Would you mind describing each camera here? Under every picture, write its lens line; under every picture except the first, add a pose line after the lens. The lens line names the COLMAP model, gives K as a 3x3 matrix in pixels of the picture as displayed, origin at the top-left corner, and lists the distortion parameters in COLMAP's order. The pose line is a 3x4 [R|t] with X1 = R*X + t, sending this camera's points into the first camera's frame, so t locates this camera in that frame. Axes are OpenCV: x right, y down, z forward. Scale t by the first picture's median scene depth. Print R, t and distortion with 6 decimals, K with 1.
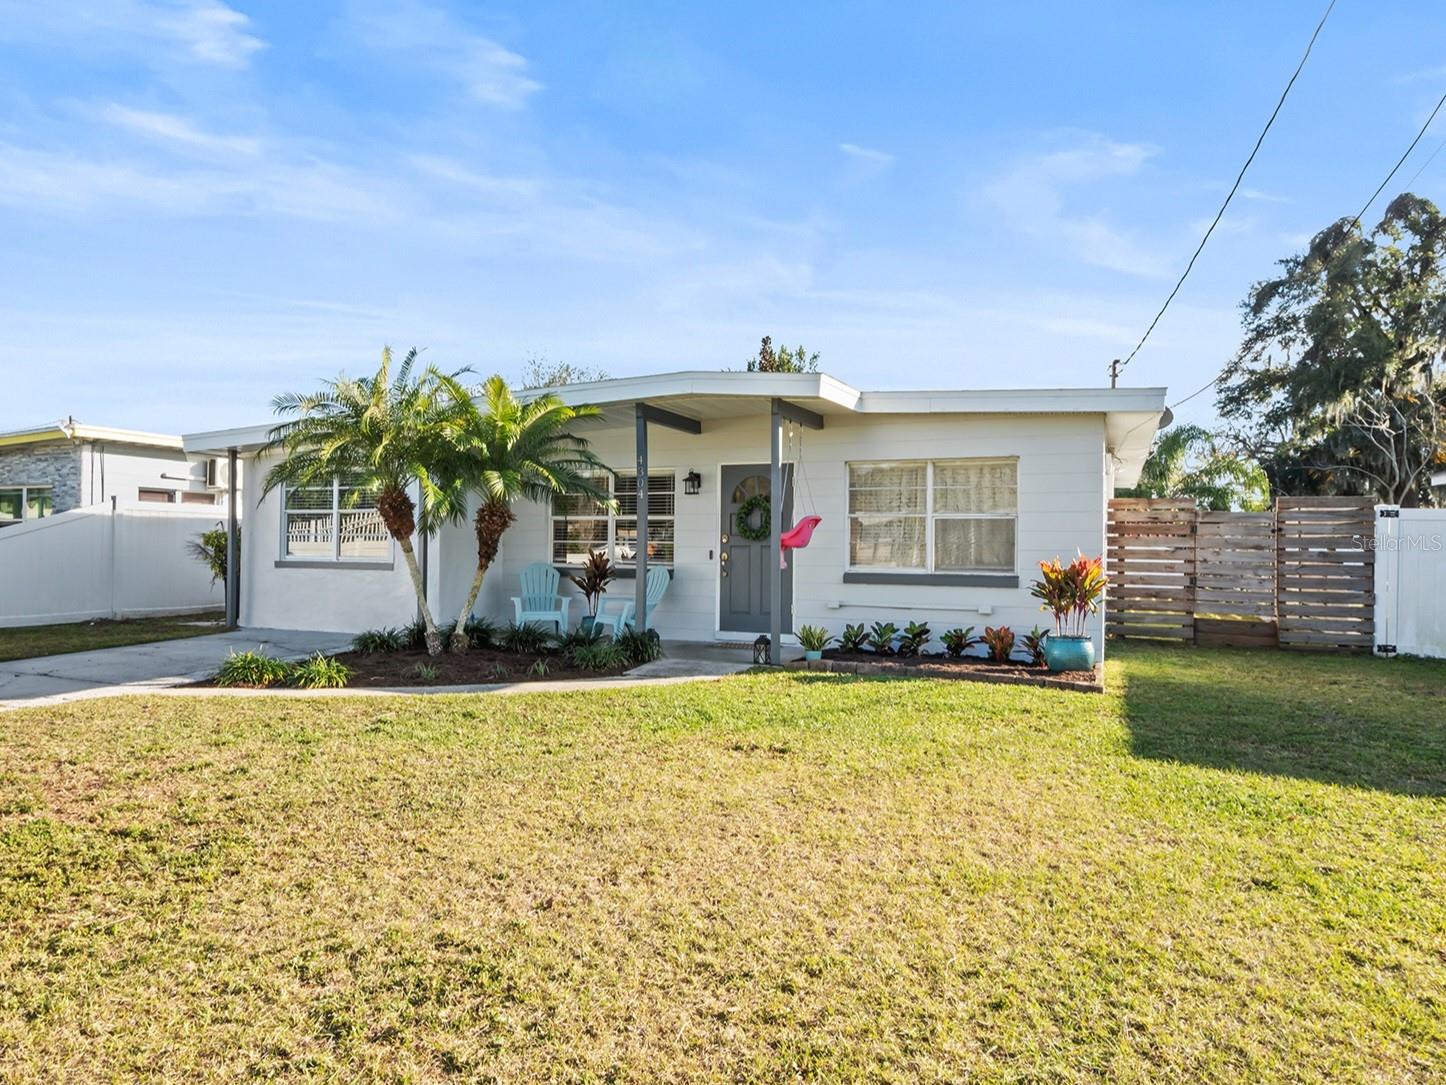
lens RADIAL K [[881.8, 0, 723.8], [0, 881.8, 542.5], [0, 0, 1]] dist [0.001585, 0.001865]
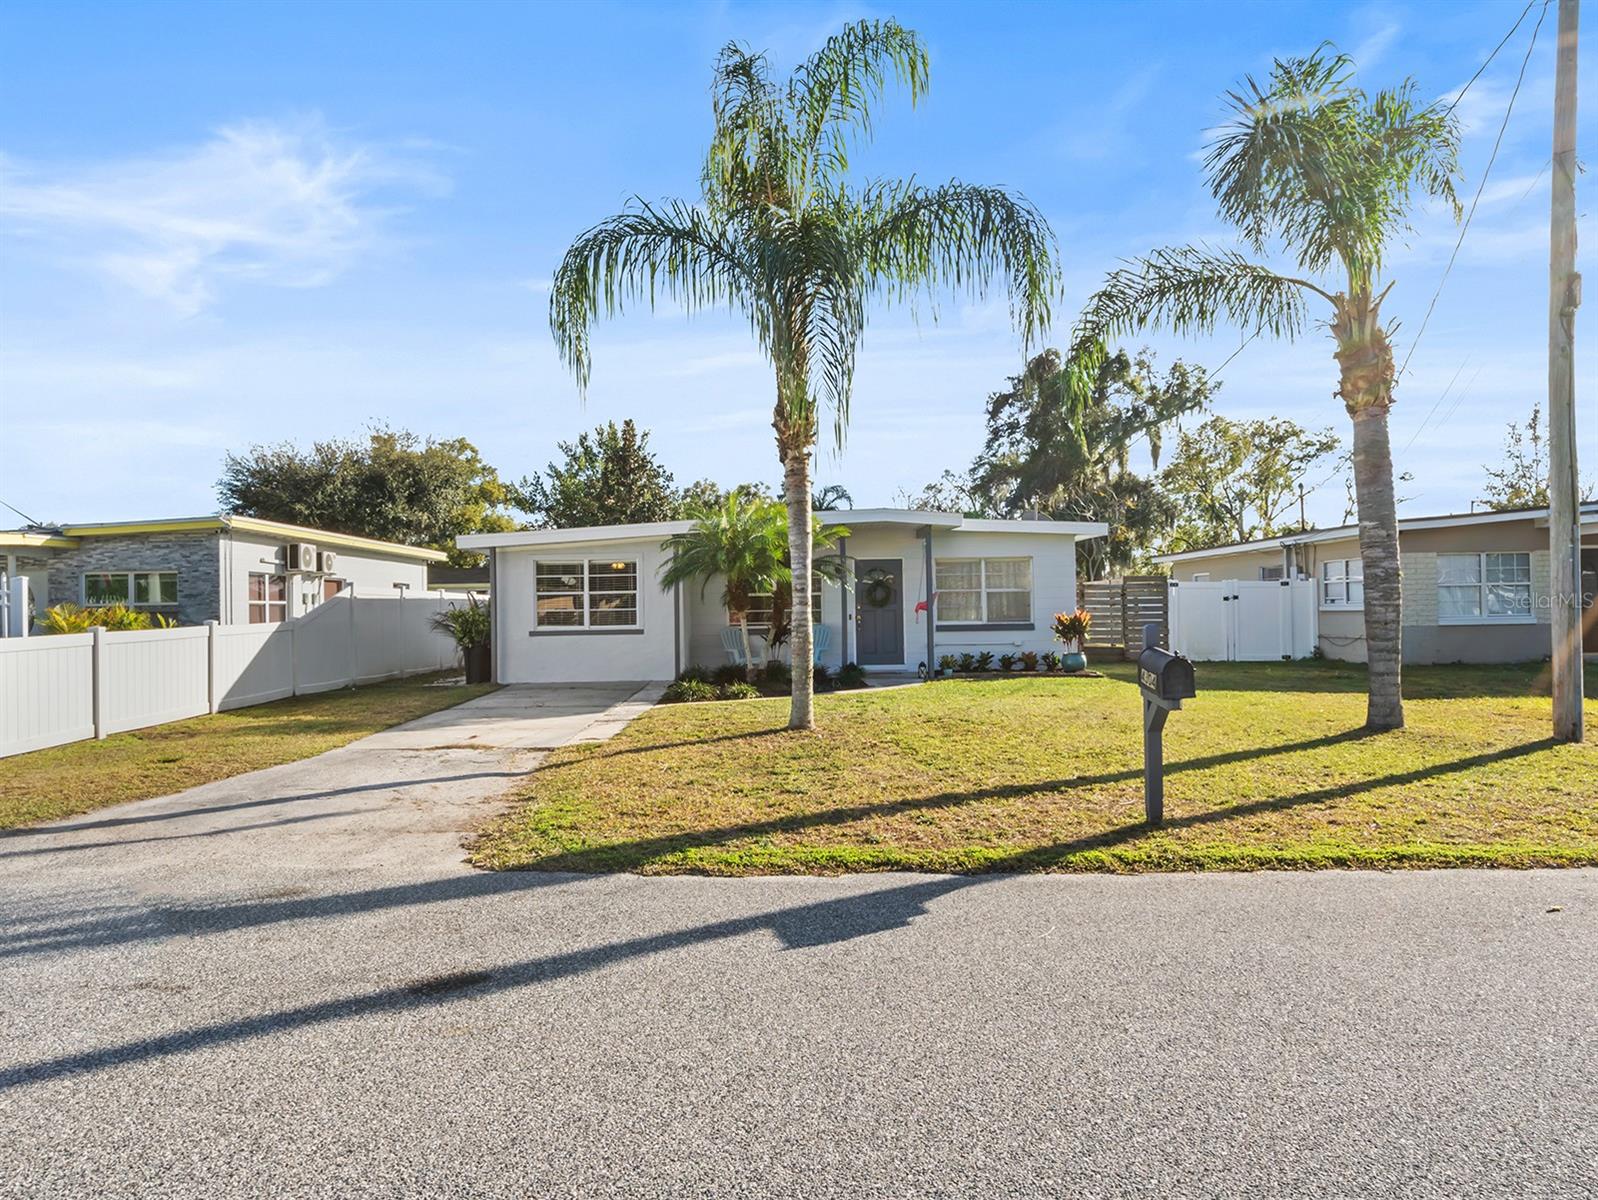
lens RADIAL K [[975.6, 0, 798.1], [0, 975.6, 599.0], [0, 0, 1]] dist [0.000458, 0.000092]
pose [[0.912150, -0.019745, 0.409381, -0.564592], [0.023108, 0.999728, -0.003268, -0.010056], [-0.409205, 0.012441, 0.912357, -0.379299]]
